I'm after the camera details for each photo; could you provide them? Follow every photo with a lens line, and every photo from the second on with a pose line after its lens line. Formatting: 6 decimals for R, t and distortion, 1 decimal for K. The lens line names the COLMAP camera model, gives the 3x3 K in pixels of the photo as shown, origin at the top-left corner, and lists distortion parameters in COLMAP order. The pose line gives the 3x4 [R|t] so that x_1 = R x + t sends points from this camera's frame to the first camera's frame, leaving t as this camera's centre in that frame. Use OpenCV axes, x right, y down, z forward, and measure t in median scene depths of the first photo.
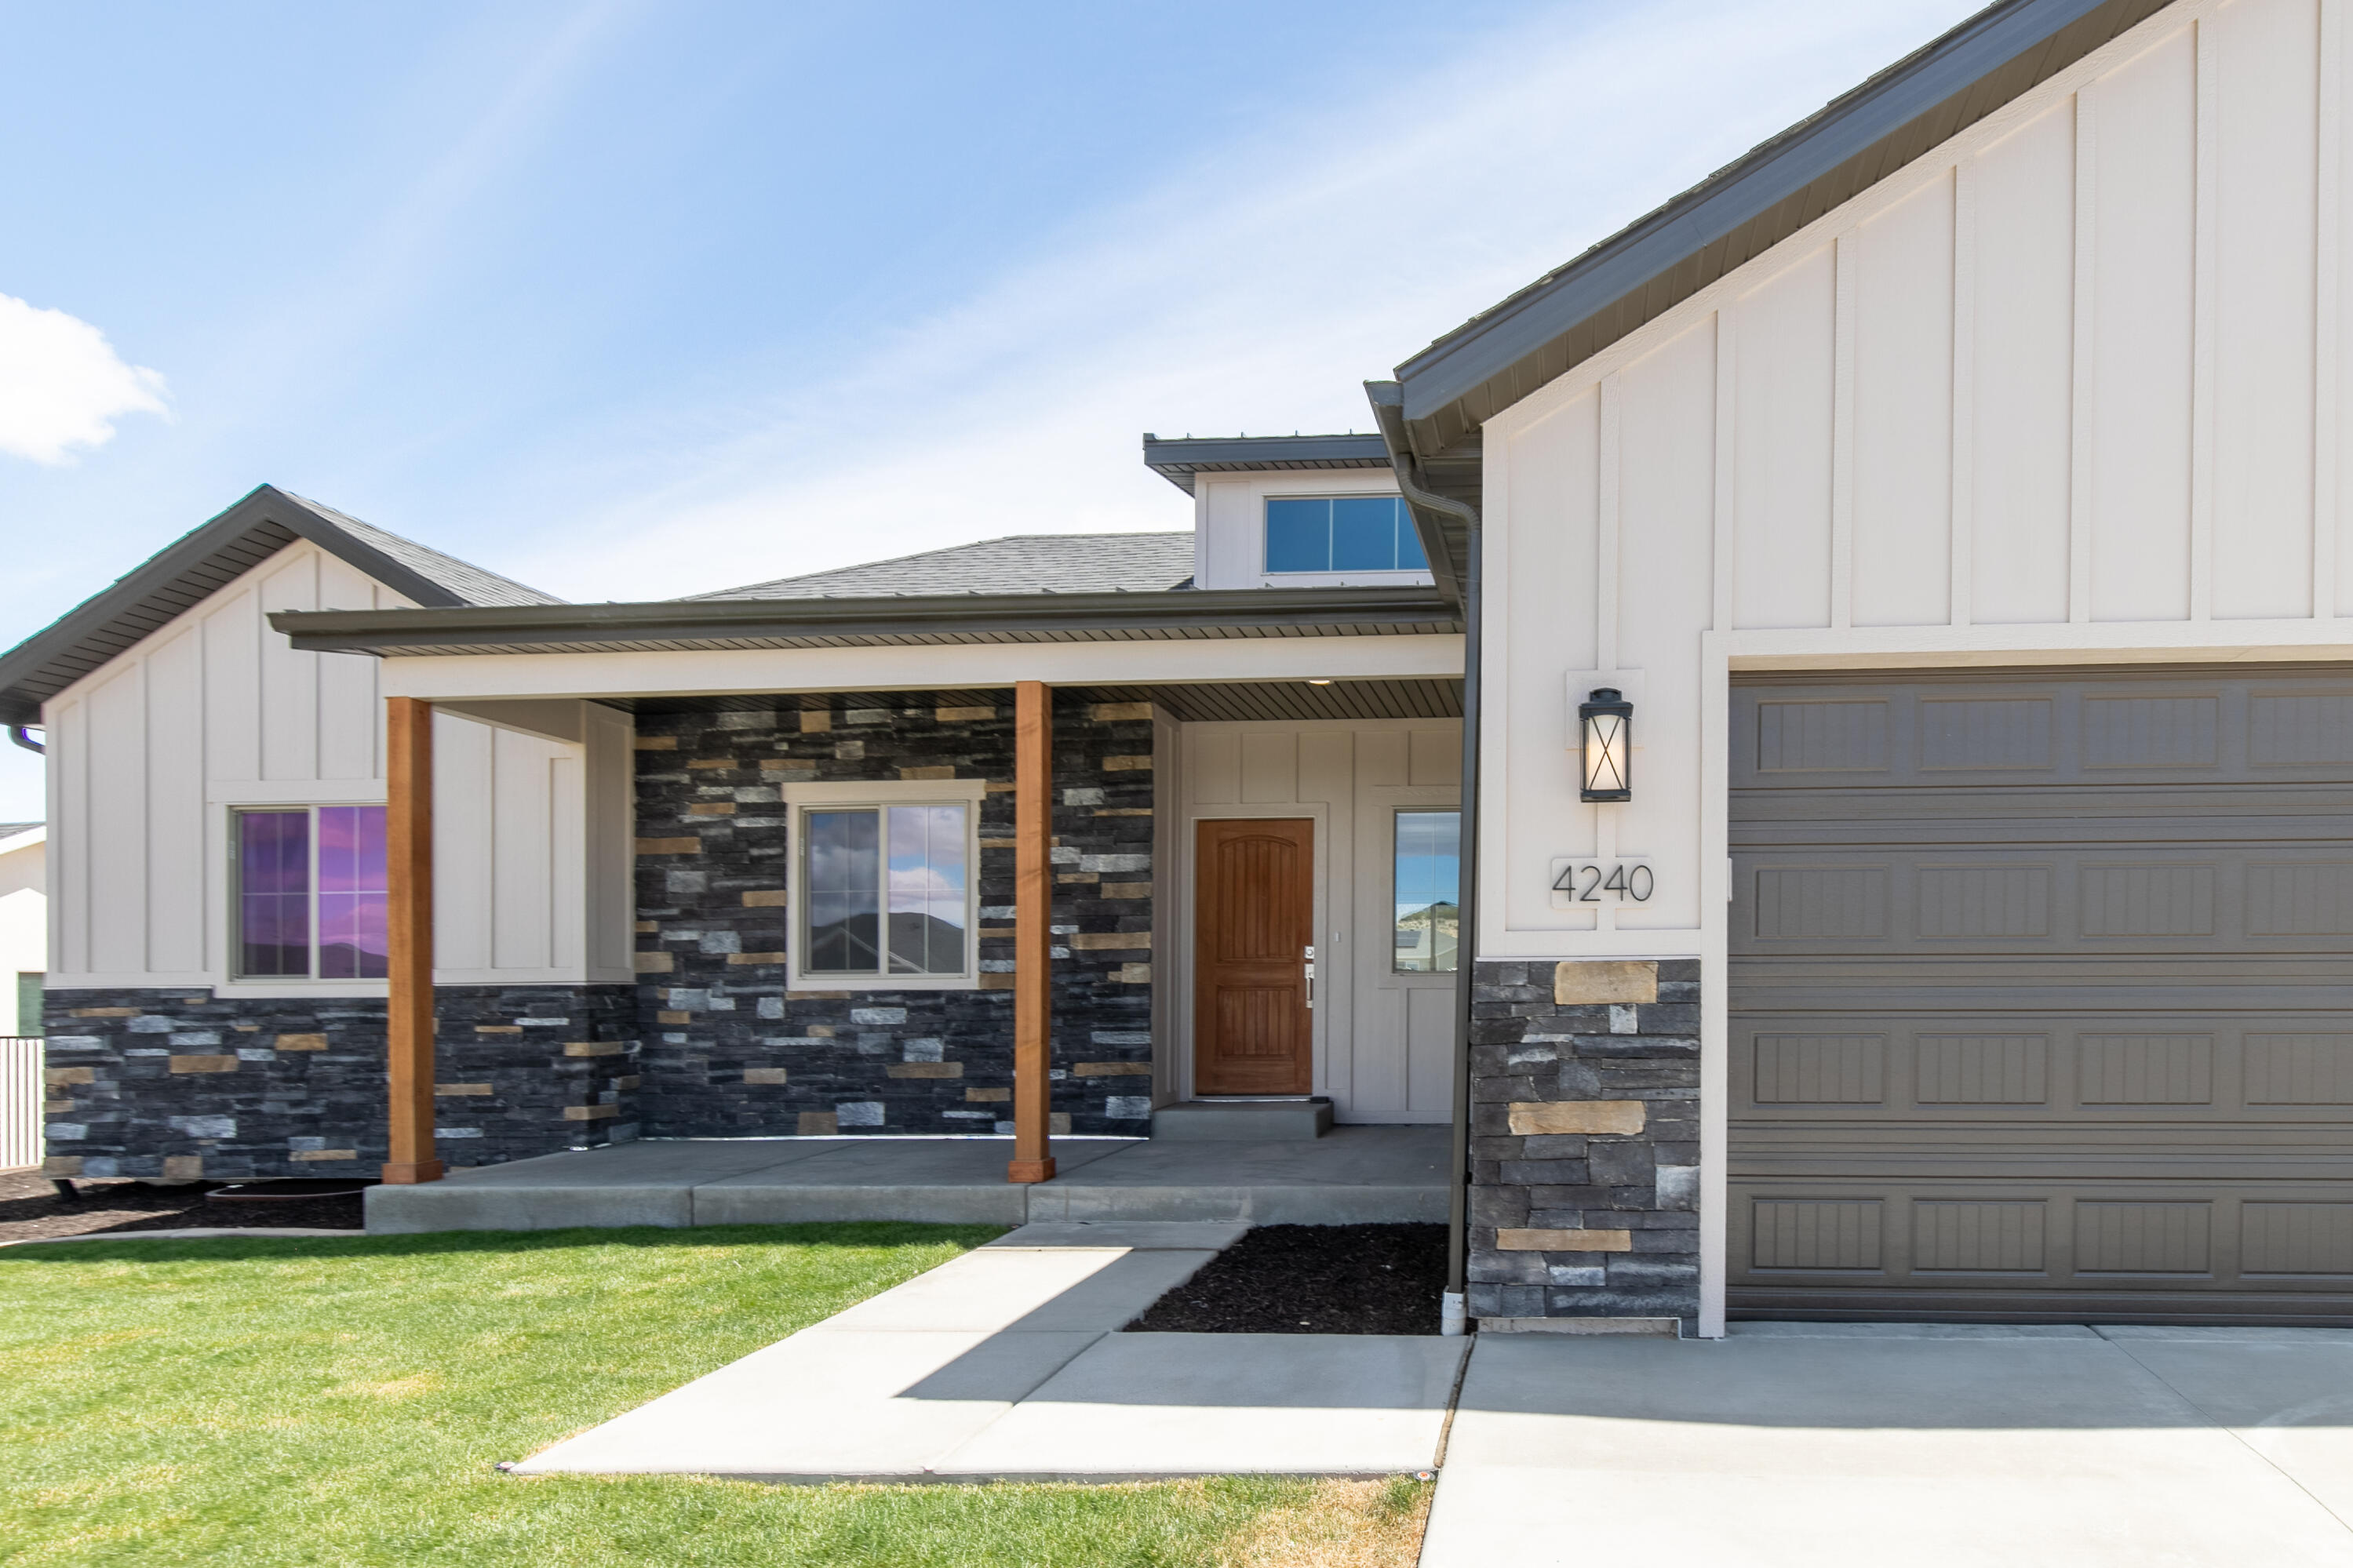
lens RADIAL K [[1283.8, 0, 1515.3], [0, 1283.8, 992.0], [0, 0, 1]] dist [0.001121, 0.000190]
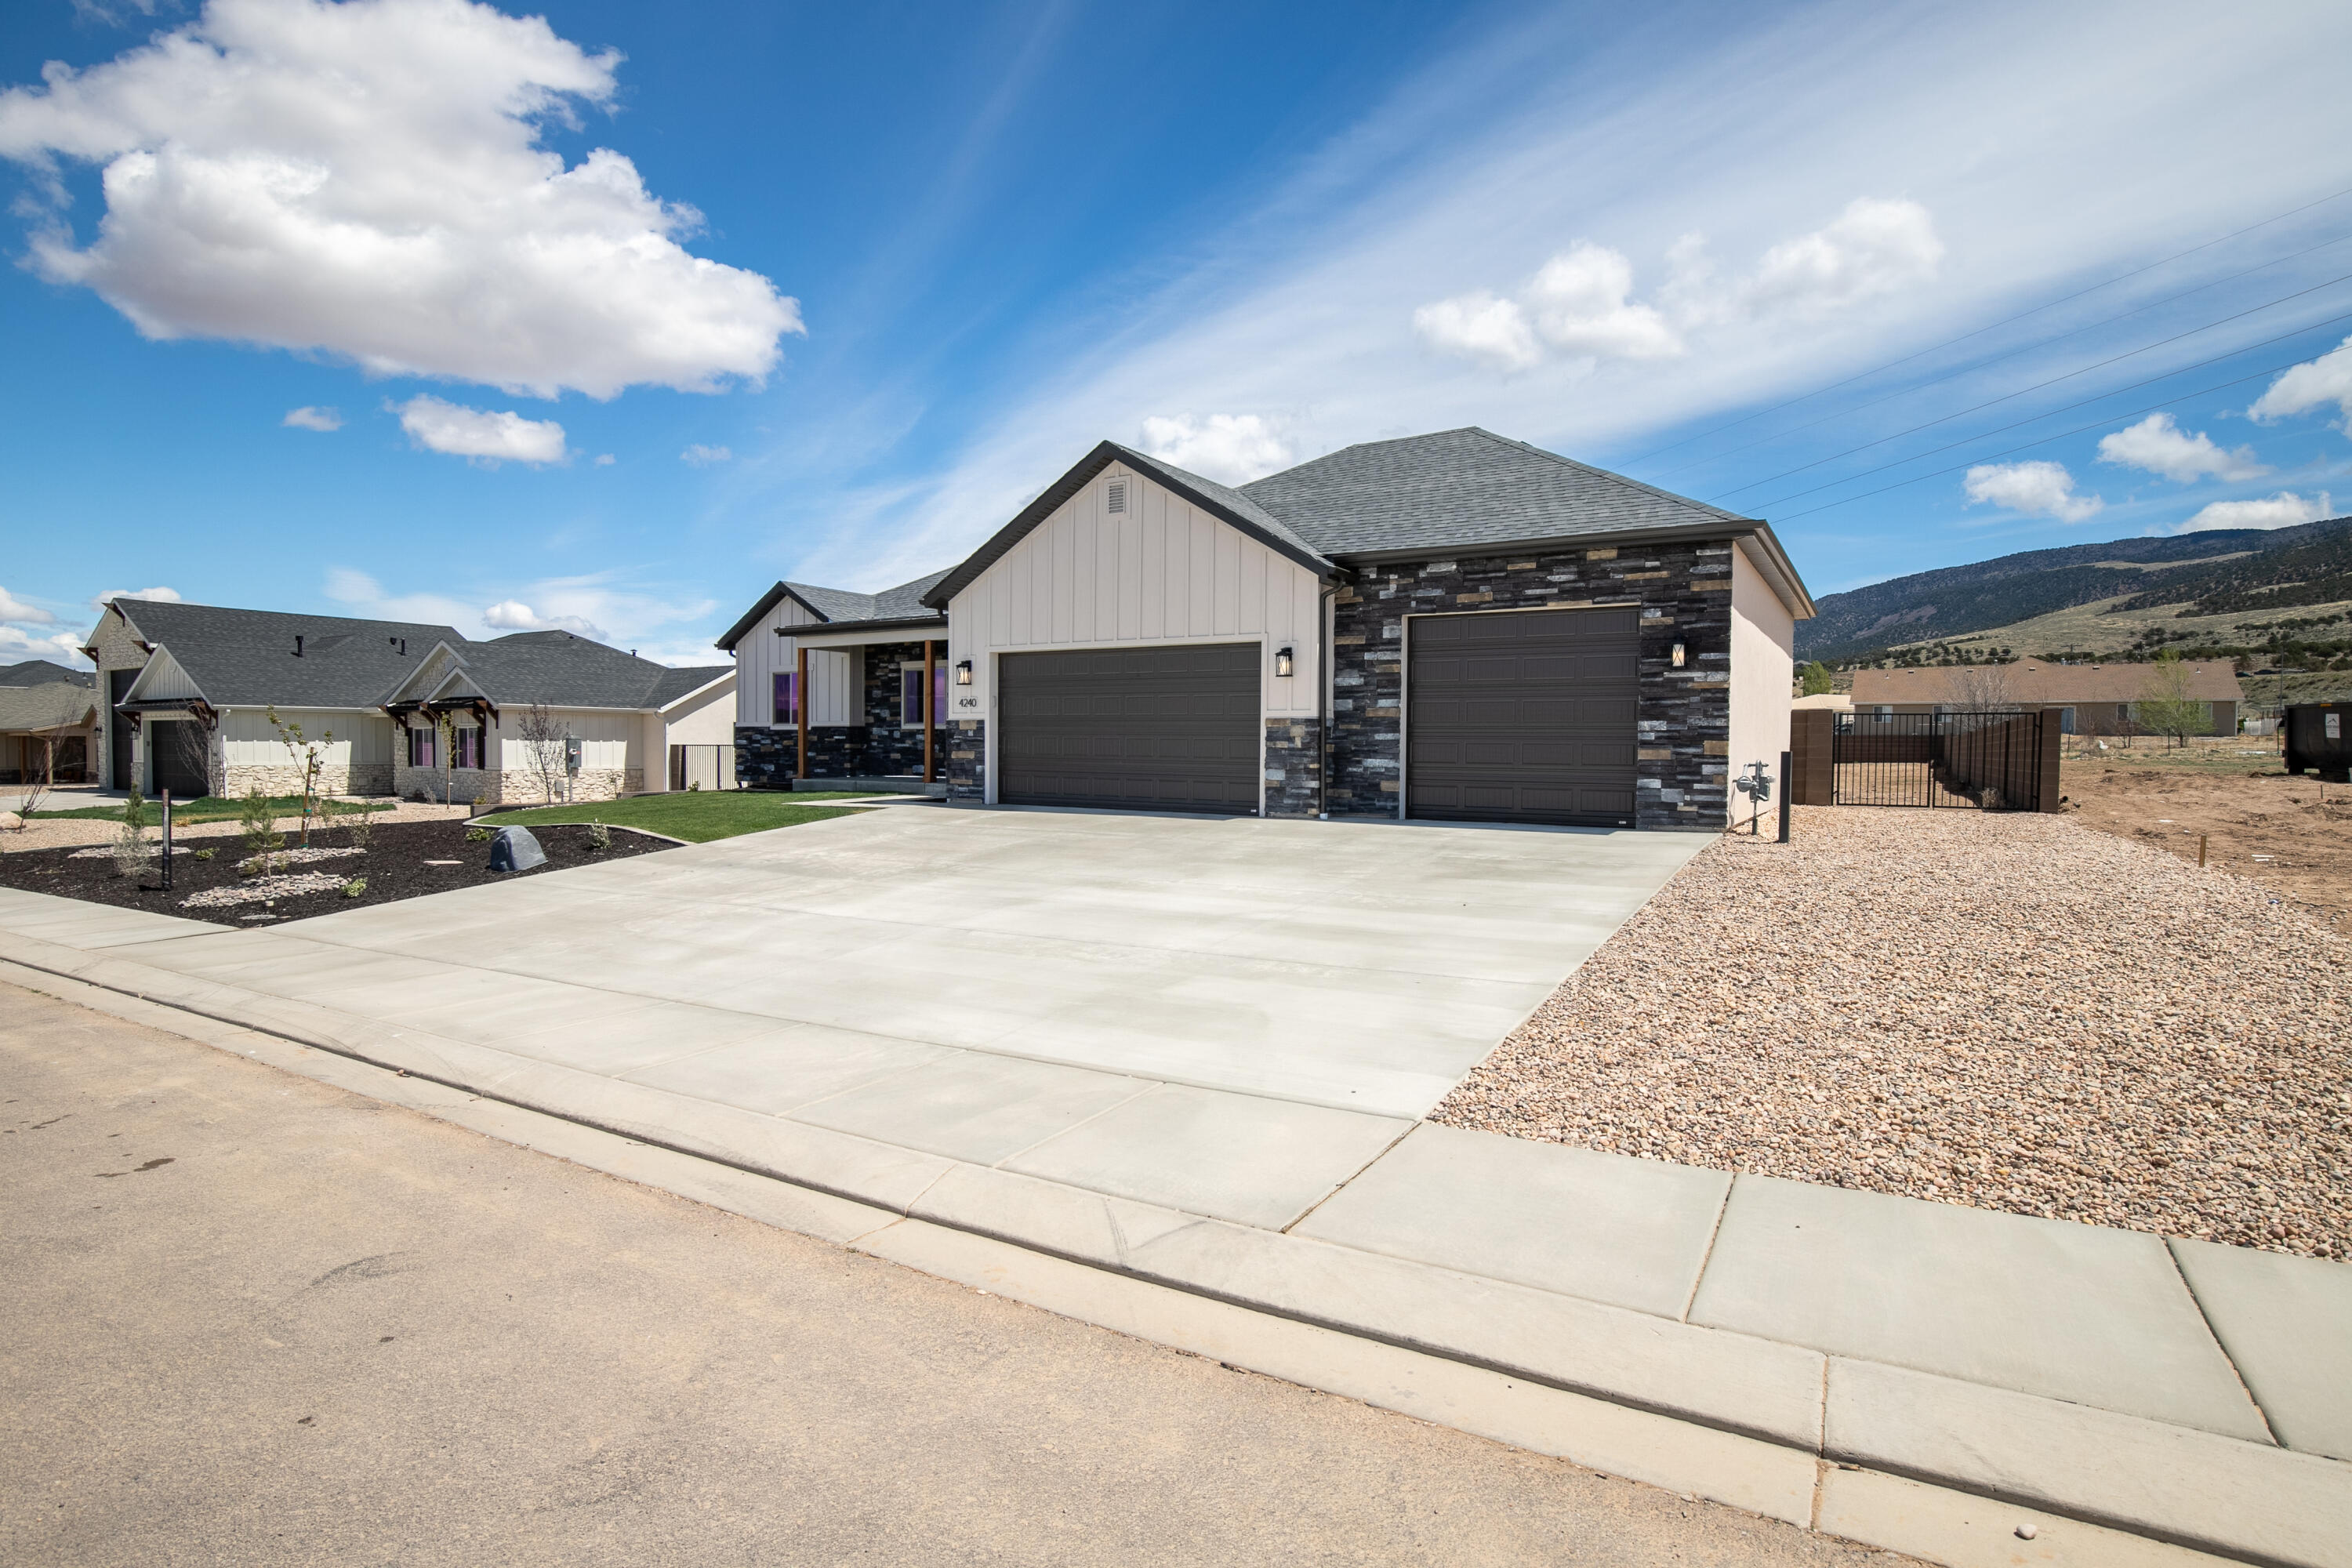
lens RADIAL K [[1179.8, 0, 1210.6], [0, 1179.8, 794.9], [0, 0, 1]] dist [-0.014597, -0.000287]
pose [[0.886248, 0.033855, -0.461972, 1.438833], [-0.015282, 0.998920, 0.043889, 0.022405], [0.462959, -0.031836, 0.885808, -1.202481]]
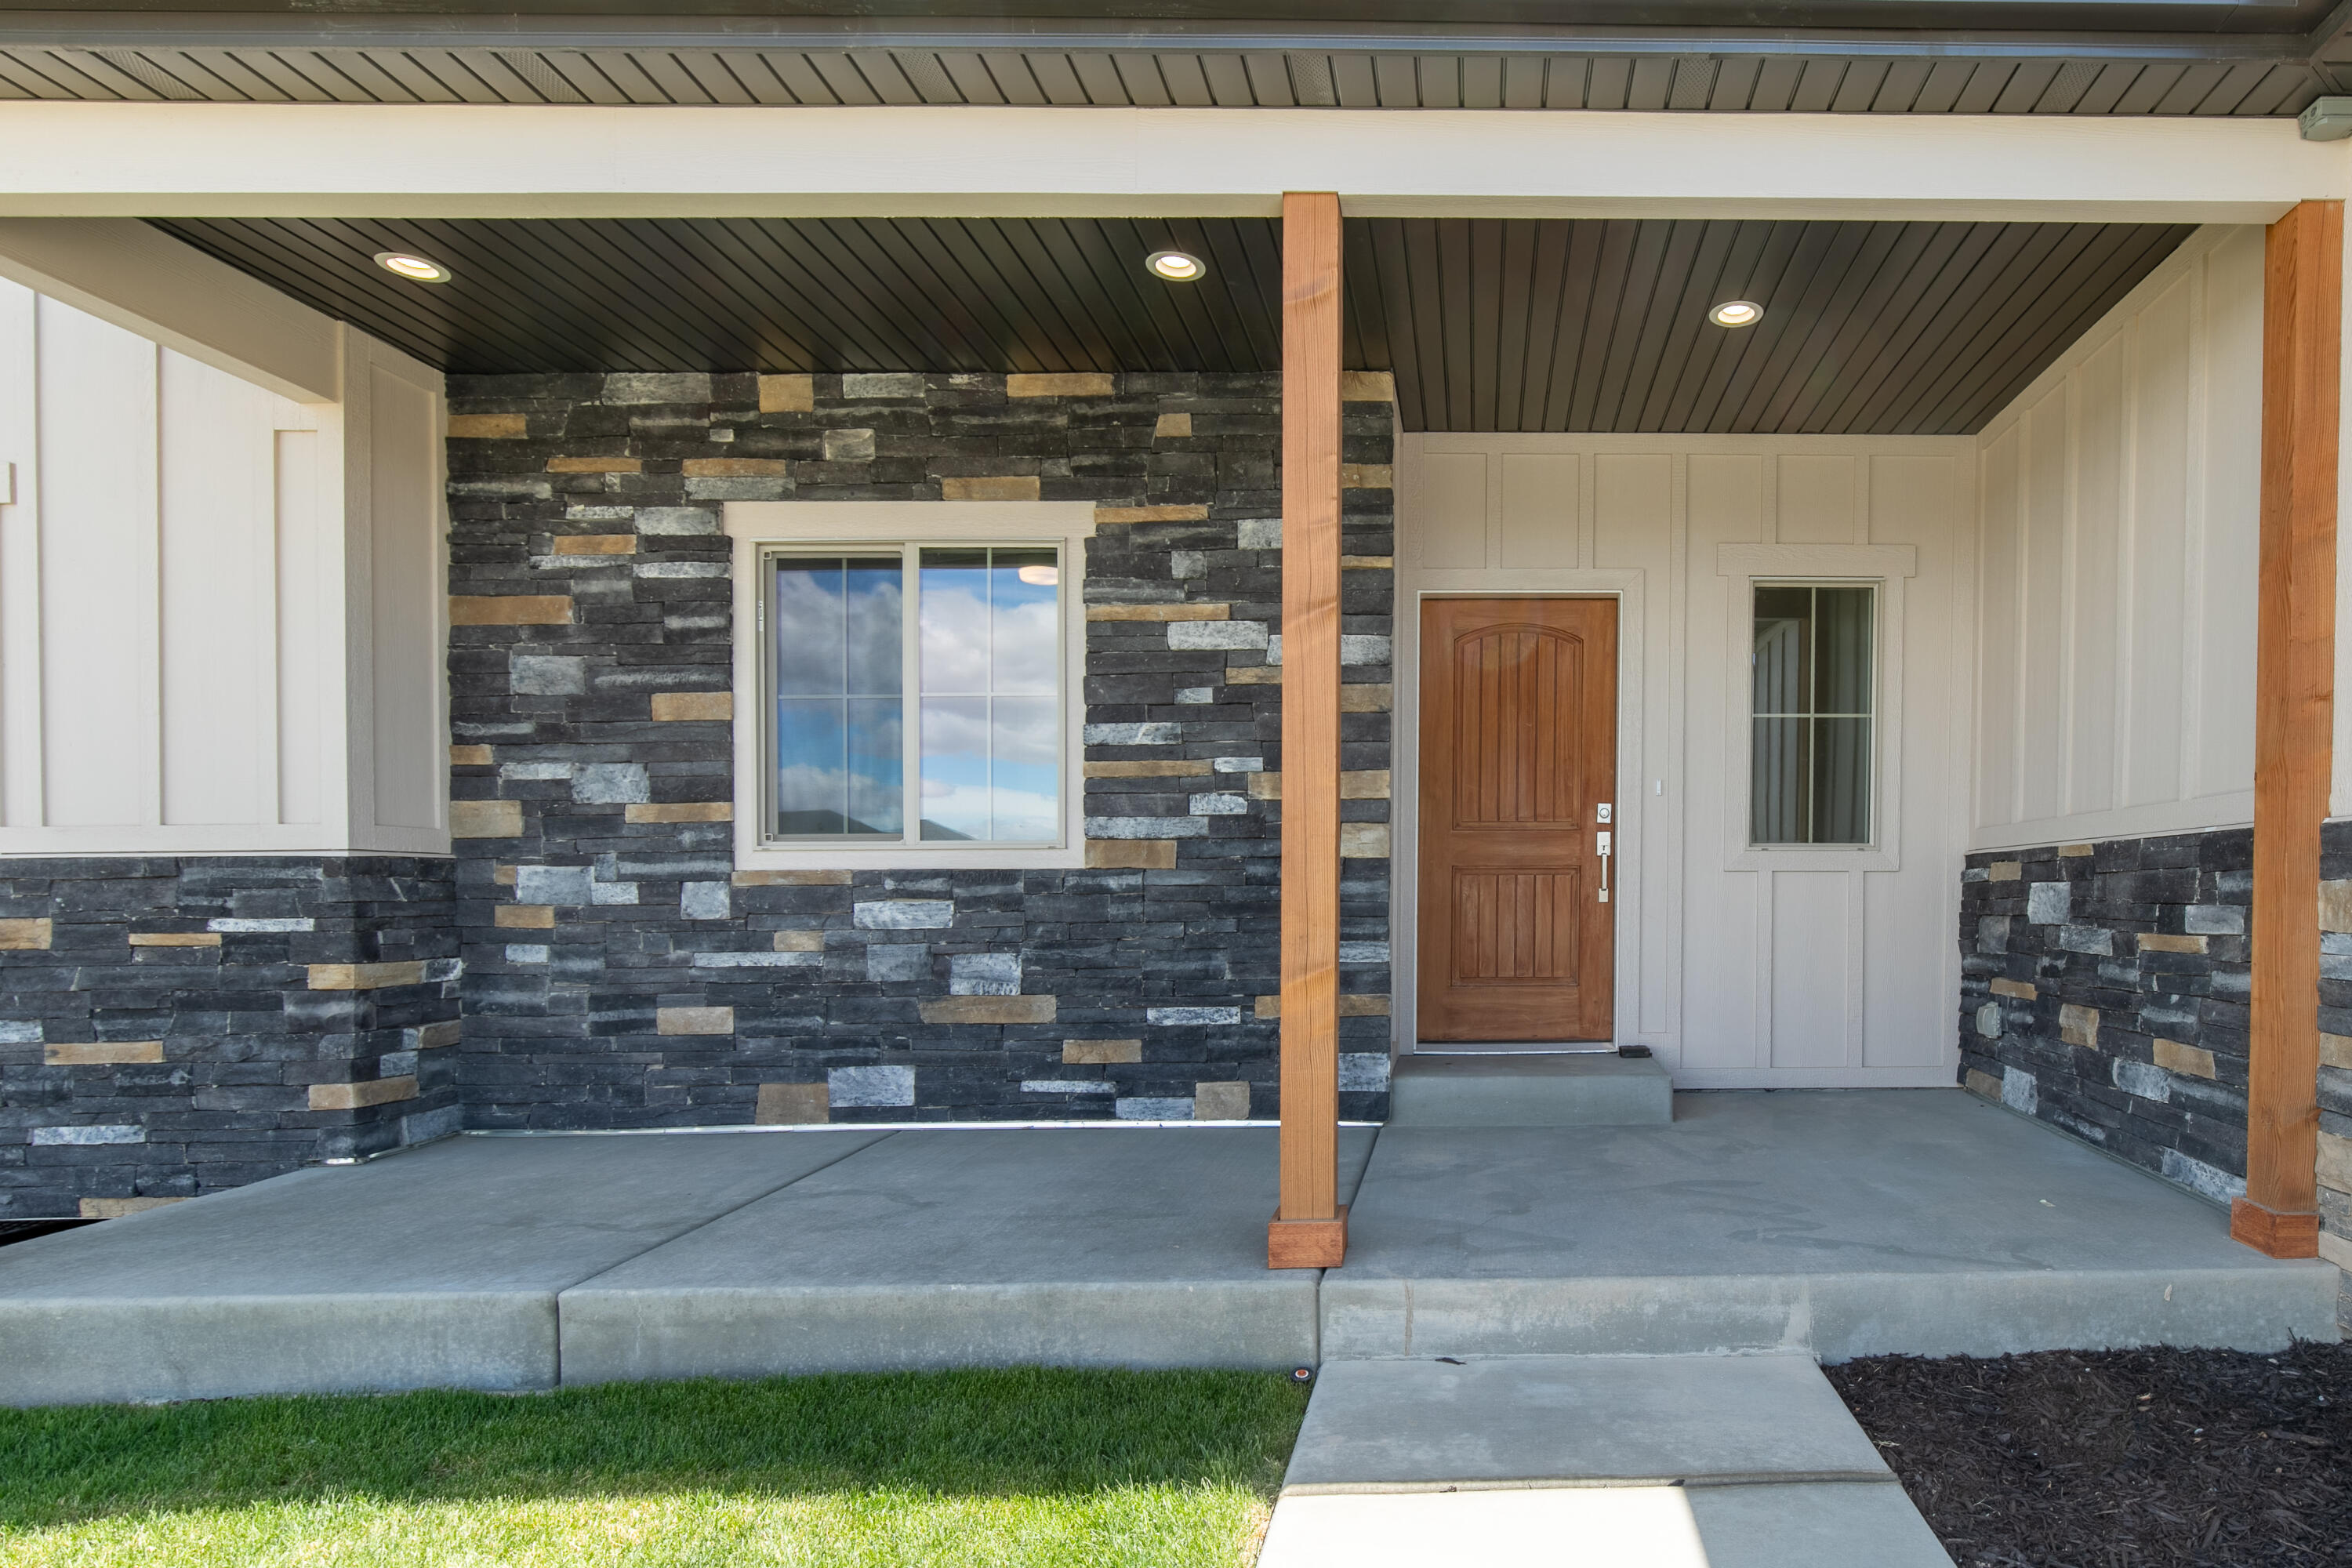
lens RADIAL K [[1233.3, 0, 1500.3], [0, 1233.3, 908.5], [0, 0, 1]] dist [-0.000238, -0.000527]
pose [[0.997049, 0.000544, 0.076763, -0.274382], [-0.001474, 0.999926, 0.012055, 0.008922], [-0.076751, -0.012133, 0.996976, 0.434850]]
